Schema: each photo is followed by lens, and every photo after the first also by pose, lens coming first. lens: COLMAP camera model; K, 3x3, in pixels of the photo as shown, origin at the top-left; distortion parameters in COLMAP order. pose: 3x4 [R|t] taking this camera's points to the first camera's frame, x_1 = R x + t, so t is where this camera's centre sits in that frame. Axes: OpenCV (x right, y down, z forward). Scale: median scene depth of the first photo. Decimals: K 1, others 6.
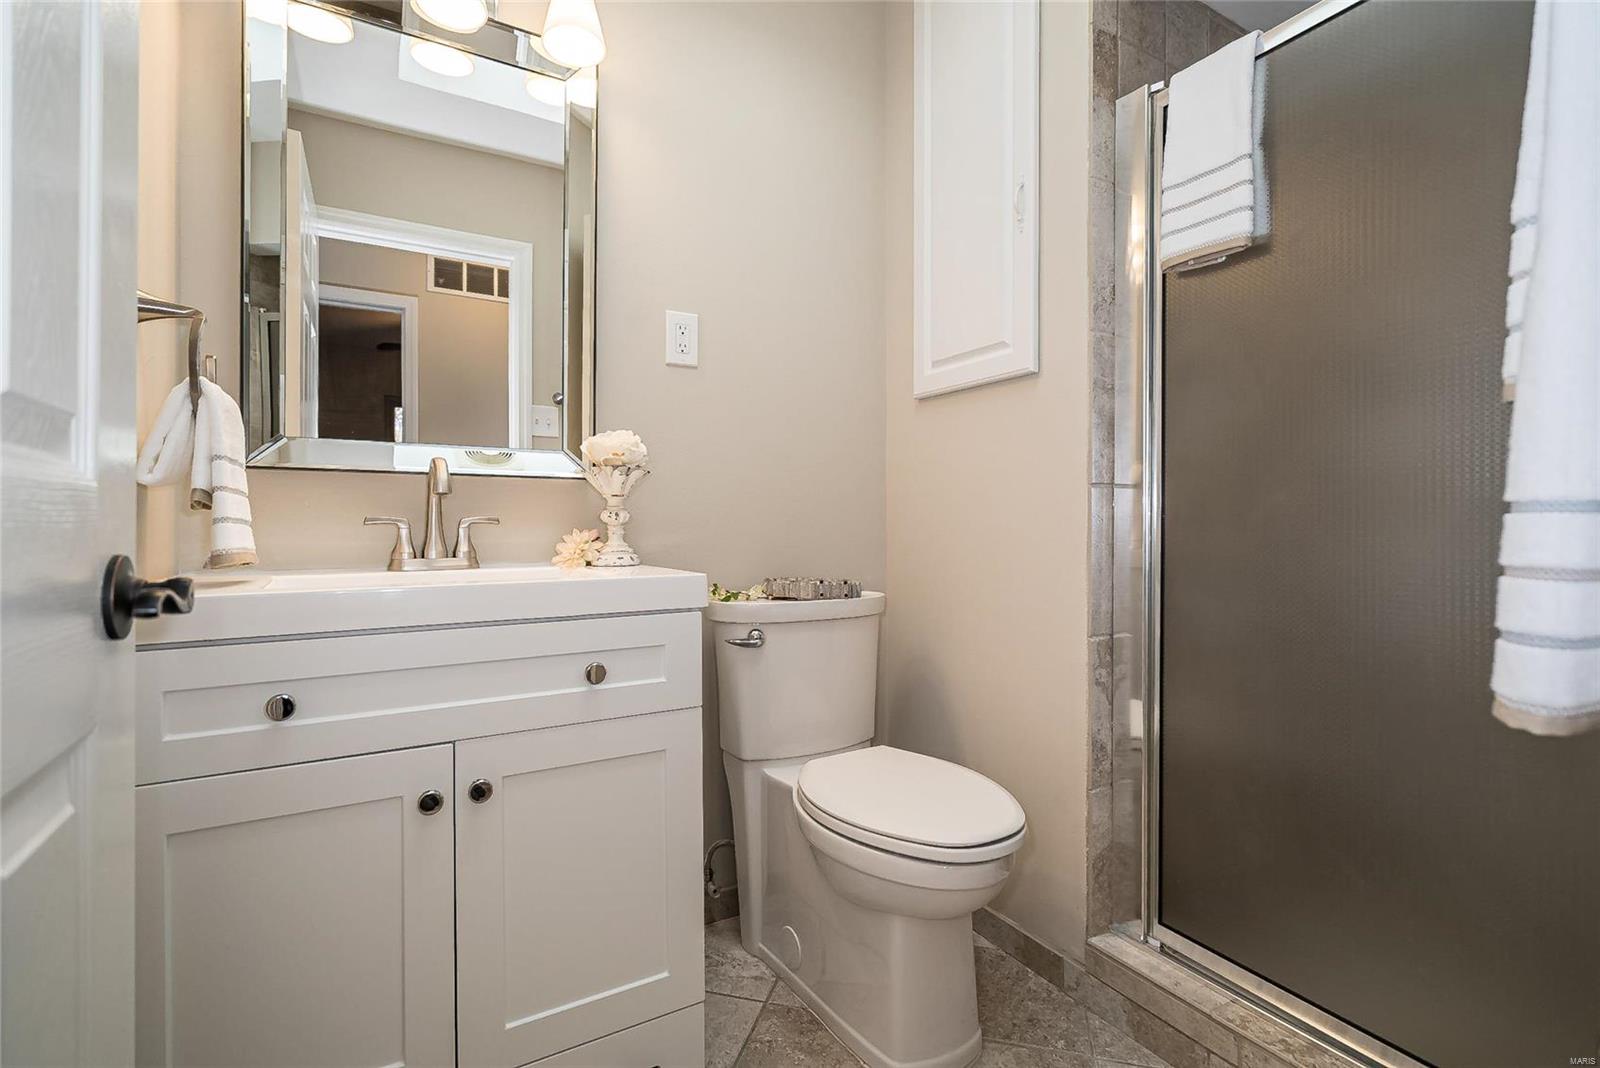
lens RADIAL K [[735.3, 0, 780.0], [0, 735.3, 520.7], [0, 0, 1]] dist [-0.003889, -0.000124]
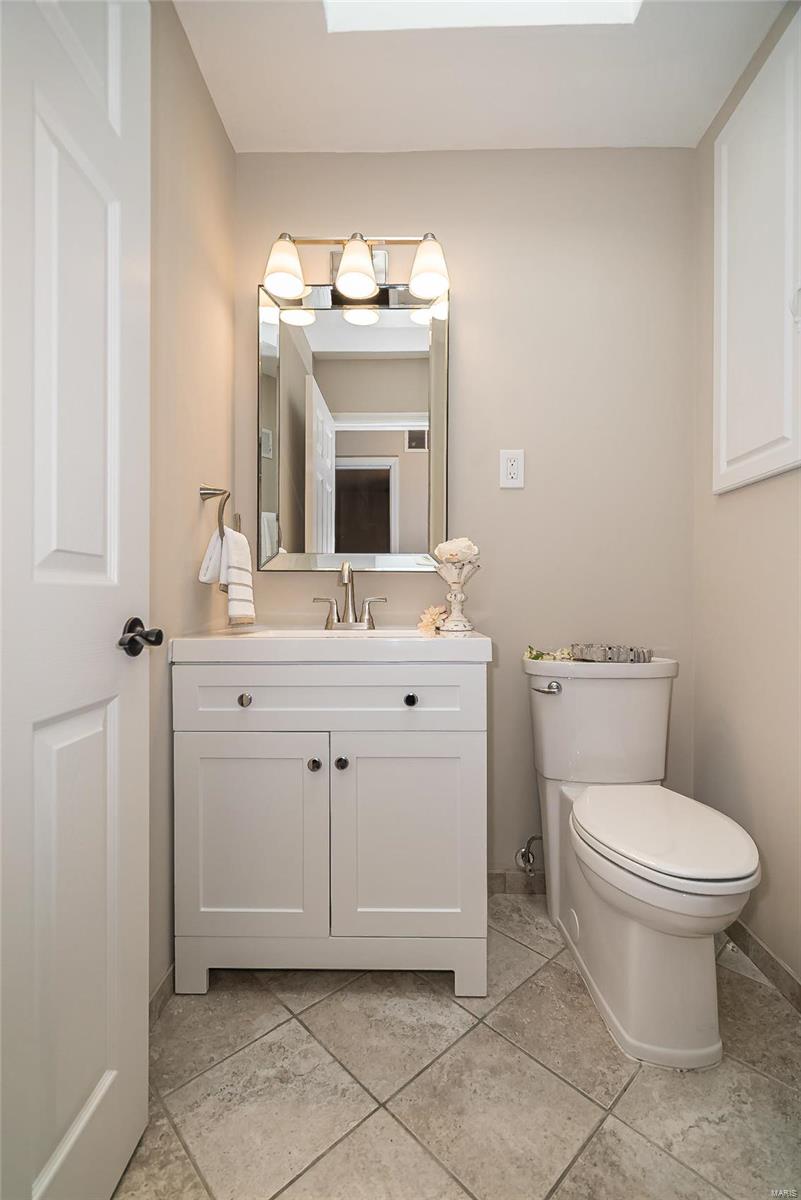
lens RADIAL K [[541.2, 0, 400.5], [0, 541.2, 600.0], [0, 0, 1]] dist [-0.001031, 0.000645]
pose [[0.854487, 0.002308, -0.519468, 0.245558], [0.000447, 0.999986, 0.005179, -0.005414], [0.519472, -0.004658, 0.854474, 0.016632]]
